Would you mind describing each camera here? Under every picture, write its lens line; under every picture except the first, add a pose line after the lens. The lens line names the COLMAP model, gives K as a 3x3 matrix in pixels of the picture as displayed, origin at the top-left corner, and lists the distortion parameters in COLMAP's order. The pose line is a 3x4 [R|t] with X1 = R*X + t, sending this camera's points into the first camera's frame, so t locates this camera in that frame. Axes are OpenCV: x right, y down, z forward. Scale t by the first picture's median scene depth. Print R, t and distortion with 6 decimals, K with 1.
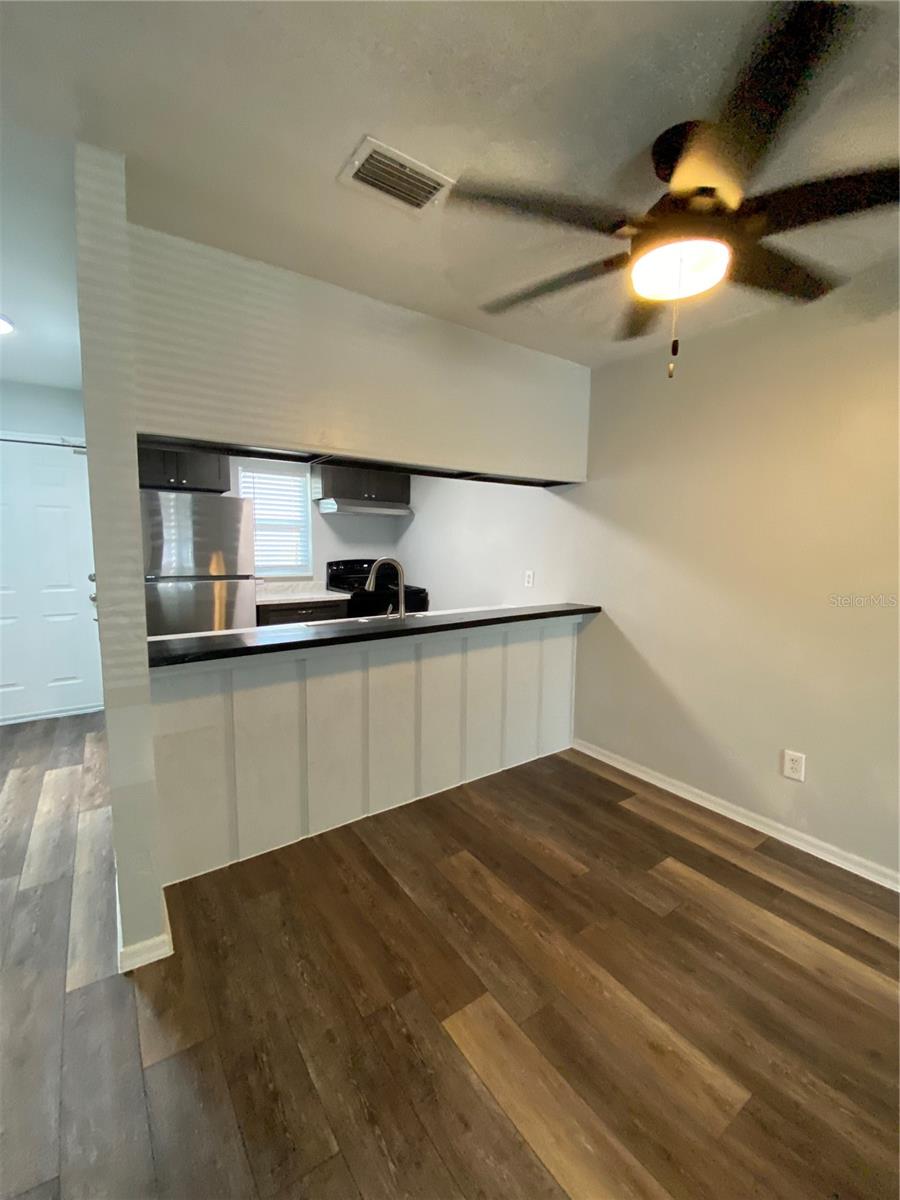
lens RADIAL K [[488.2, 0, 466.9], [0, 488.2, 597.2], [0, 0, 1]] dist [0.012873, -0.015844]
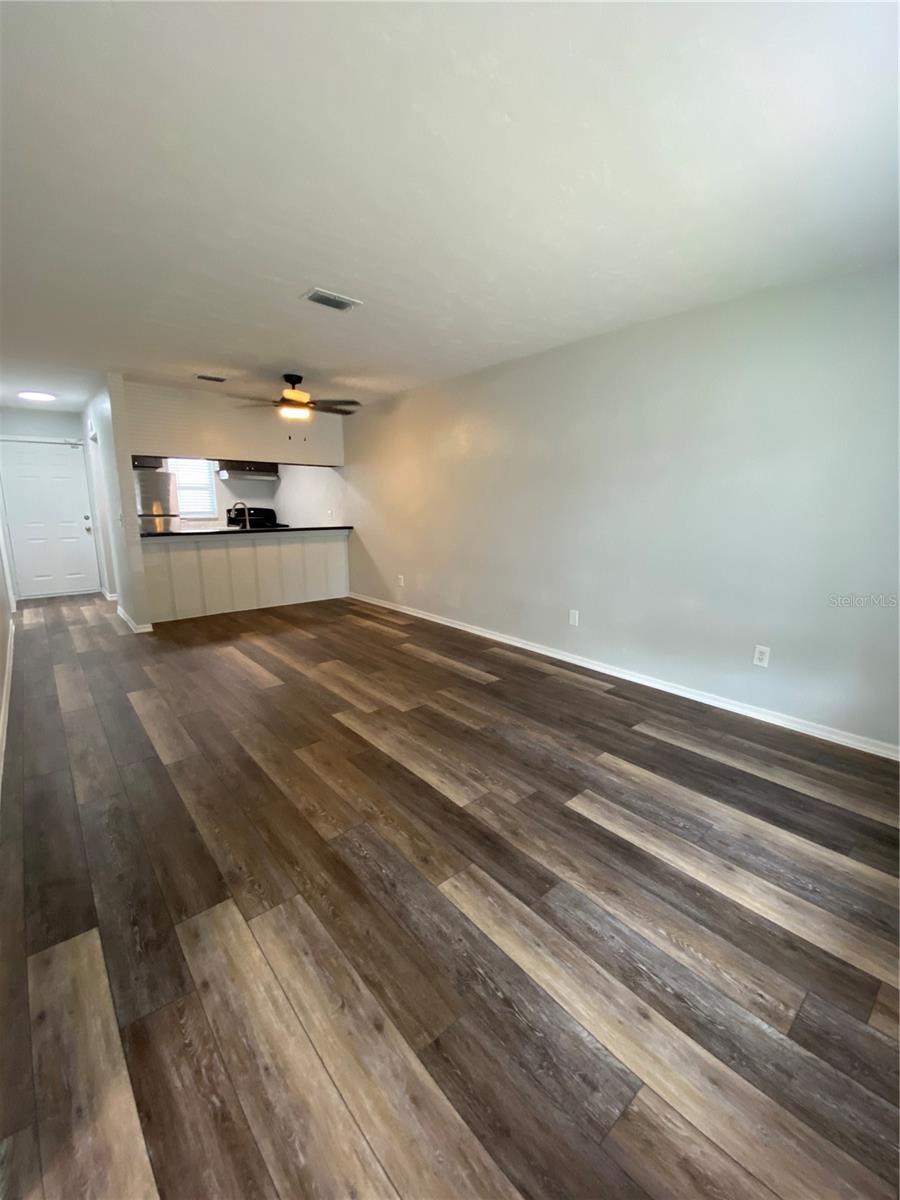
lens RADIAL K [[488.2, 0, 456.8], [0, 488.2, 592.1], [0, 0, 1]] dist [0.012873, -0.015844]
pose [[0.996444, -0.023546, 0.080899, 0.451960], [0.018031, 0.997507, 0.068232, 0.140059], [-0.082304, -0.066531, 0.994384, -0.940355]]
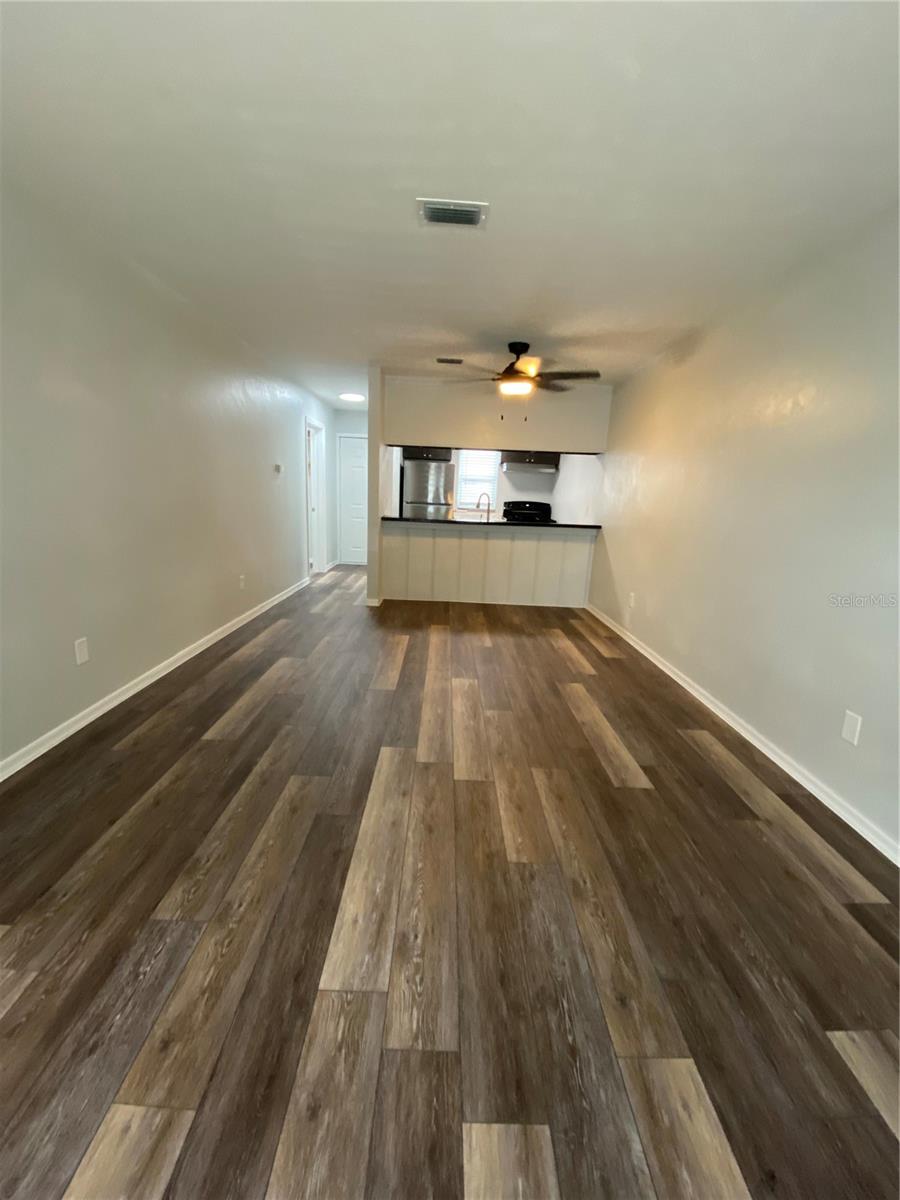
lens RADIAL K [[488.2, 0, 437.3], [0, 488.2, 599.0], [0, 0, 1]] dist [0.012873, -0.015844]
pose [[0.804186, 0.153139, -0.574312, 0.697194], [-0.105603, 0.987679, 0.115490, 0.114487], [0.584921, -0.032226, 0.810449, -0.636741]]
